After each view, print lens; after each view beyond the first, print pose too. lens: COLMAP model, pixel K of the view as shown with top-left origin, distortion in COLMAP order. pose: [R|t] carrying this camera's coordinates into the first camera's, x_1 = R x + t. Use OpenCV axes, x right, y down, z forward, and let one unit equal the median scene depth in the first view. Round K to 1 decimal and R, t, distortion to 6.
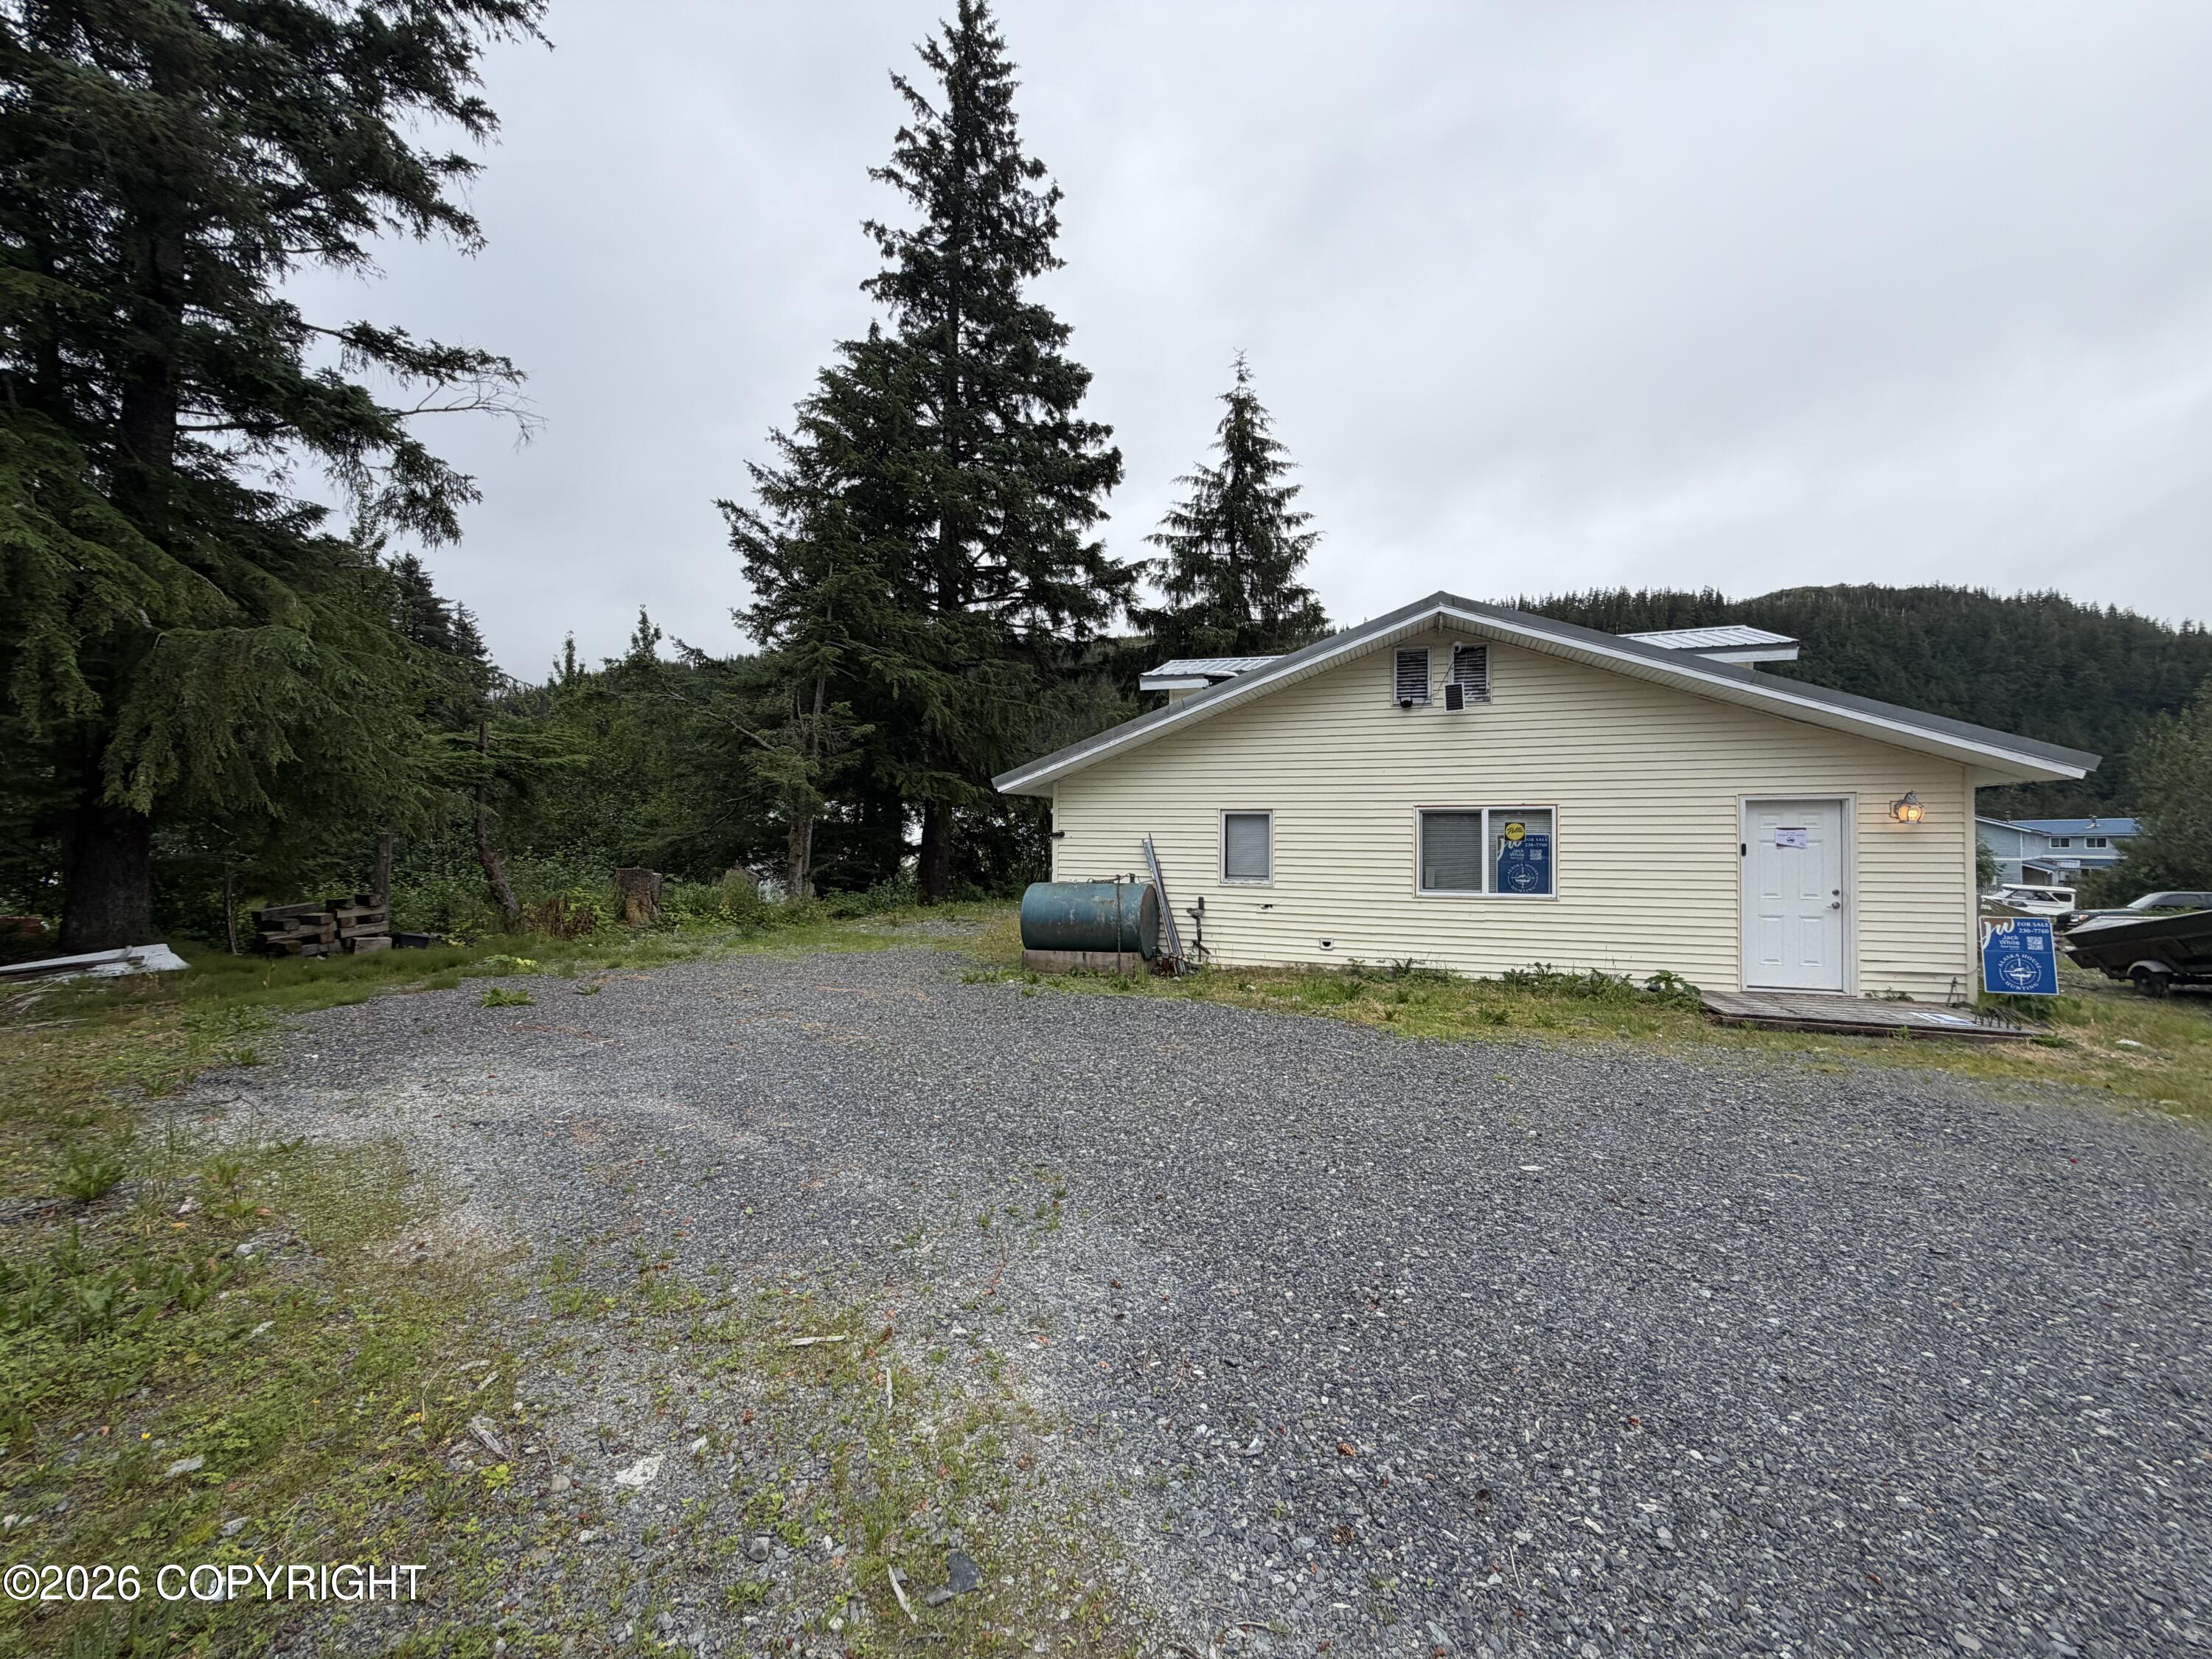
lens RADIAL K [[877.9, 0, 1102.0], [0, 877.9, 832.4], [0, 0, 1]] dist [-0.000311, -0.000117]
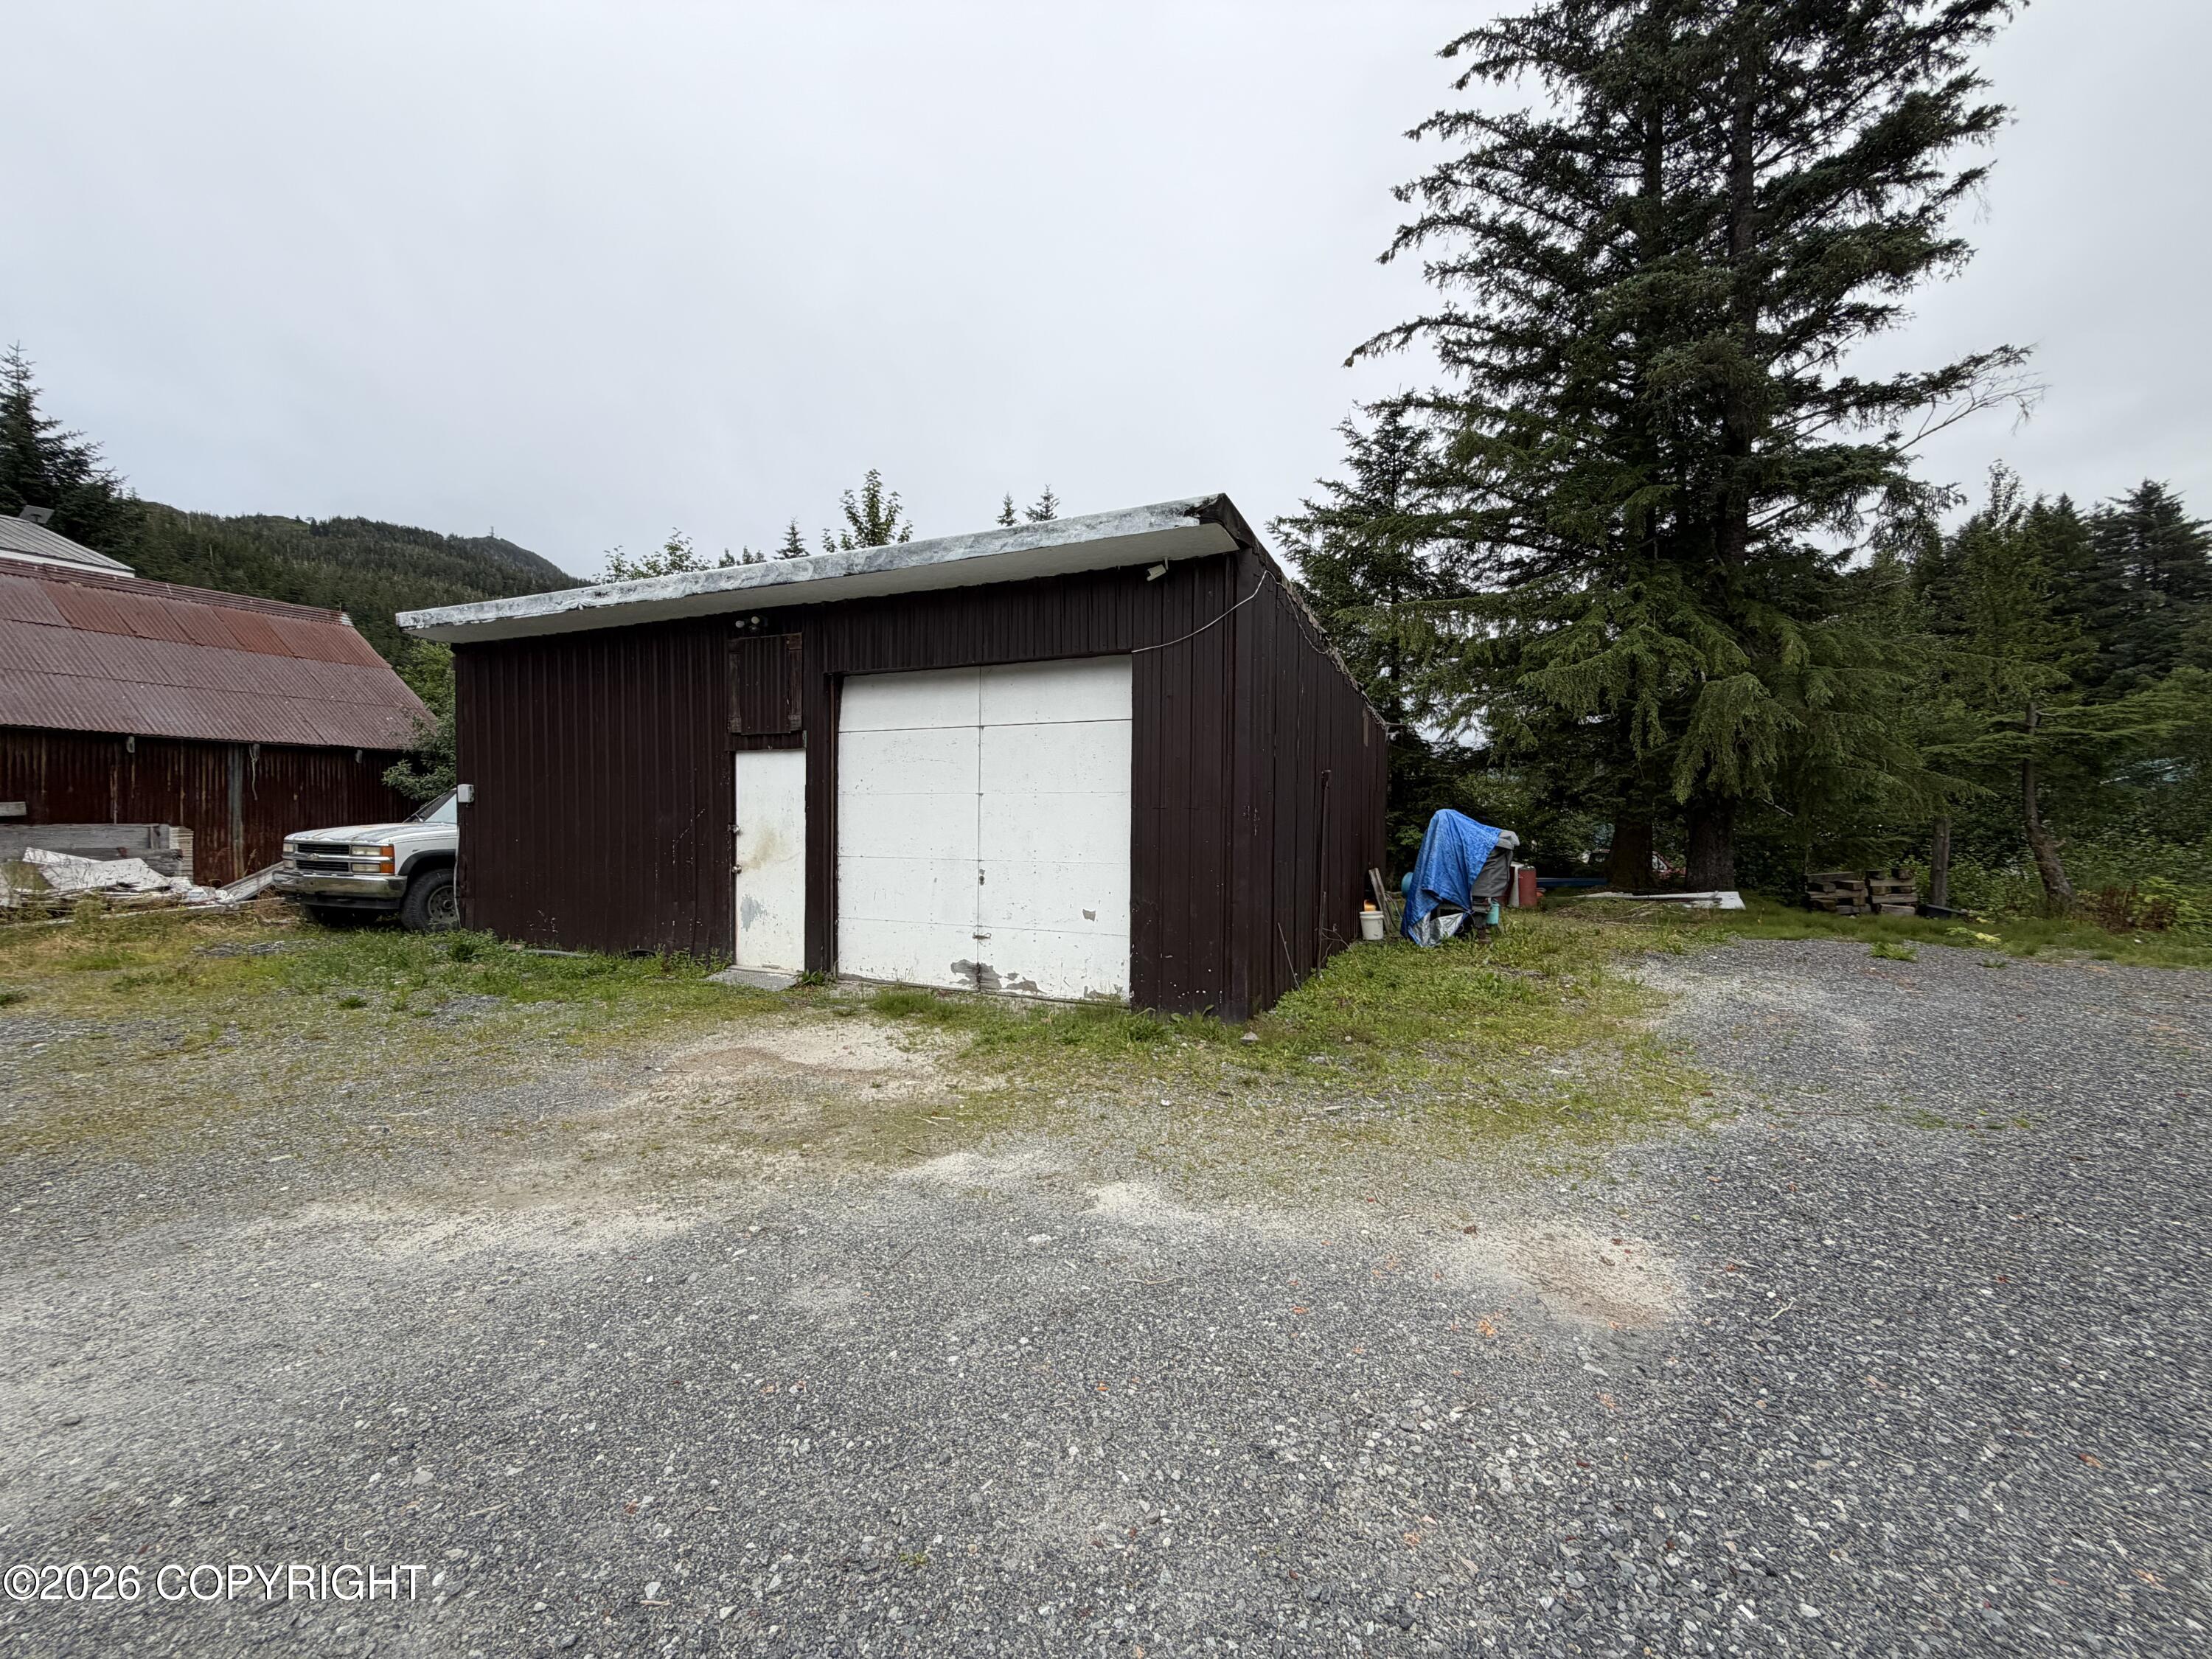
lens RADIAL K [[877.9, 0, 1101.3], [0, 877.9, 825.6], [0, 0, 1]] dist [-0.000311, -0.000117]
pose [[0.006748, 0.008026, -0.999945, 0.331128], [0.005122, 0.999954, 0.008061, 0.000652], [0.999964, -0.005176, 0.006707, -0.052900]]
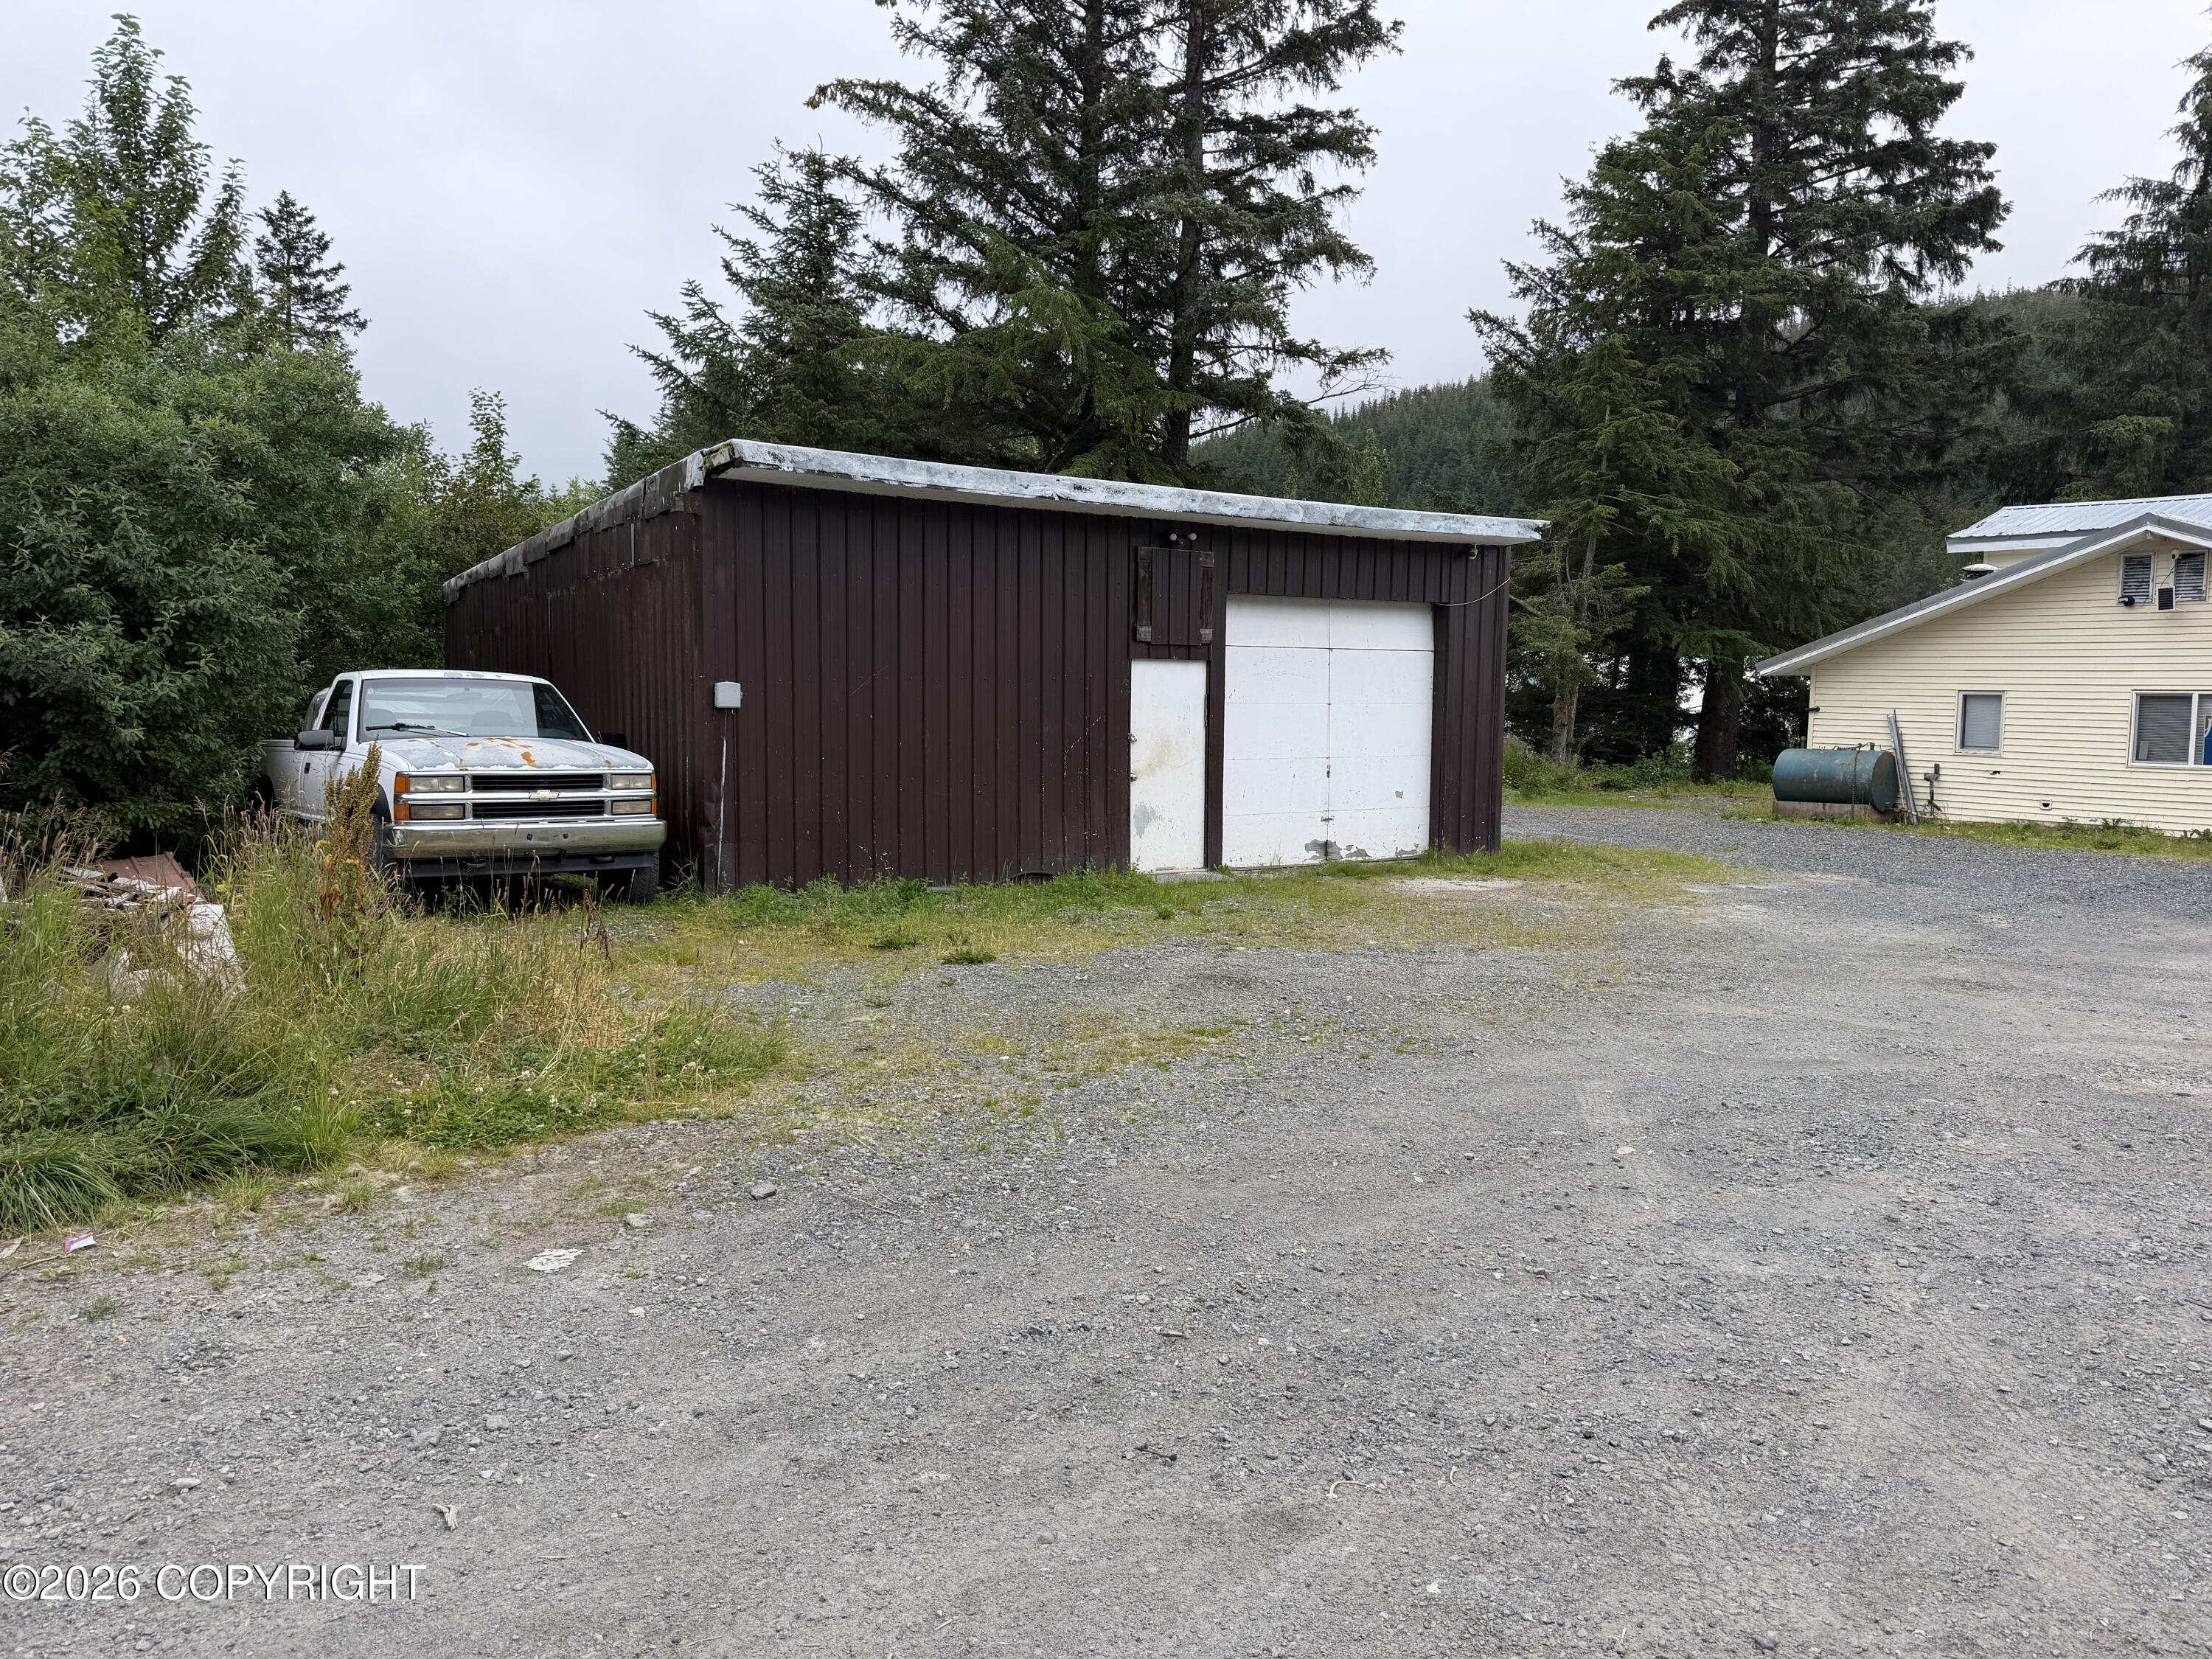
lens RADIAL K [[1575.5, 0, 1098.5], [0, 1575.5, 831.9], [0, 0, 1]] dist [0.031051, -0.035640]
pose [[0.841066, 0.052131, -0.538414, 0.289437], [-0.001551, 0.995574, 0.093973, -0.031767], [0.540930, -0.078203, 0.837424, -1.297044]]
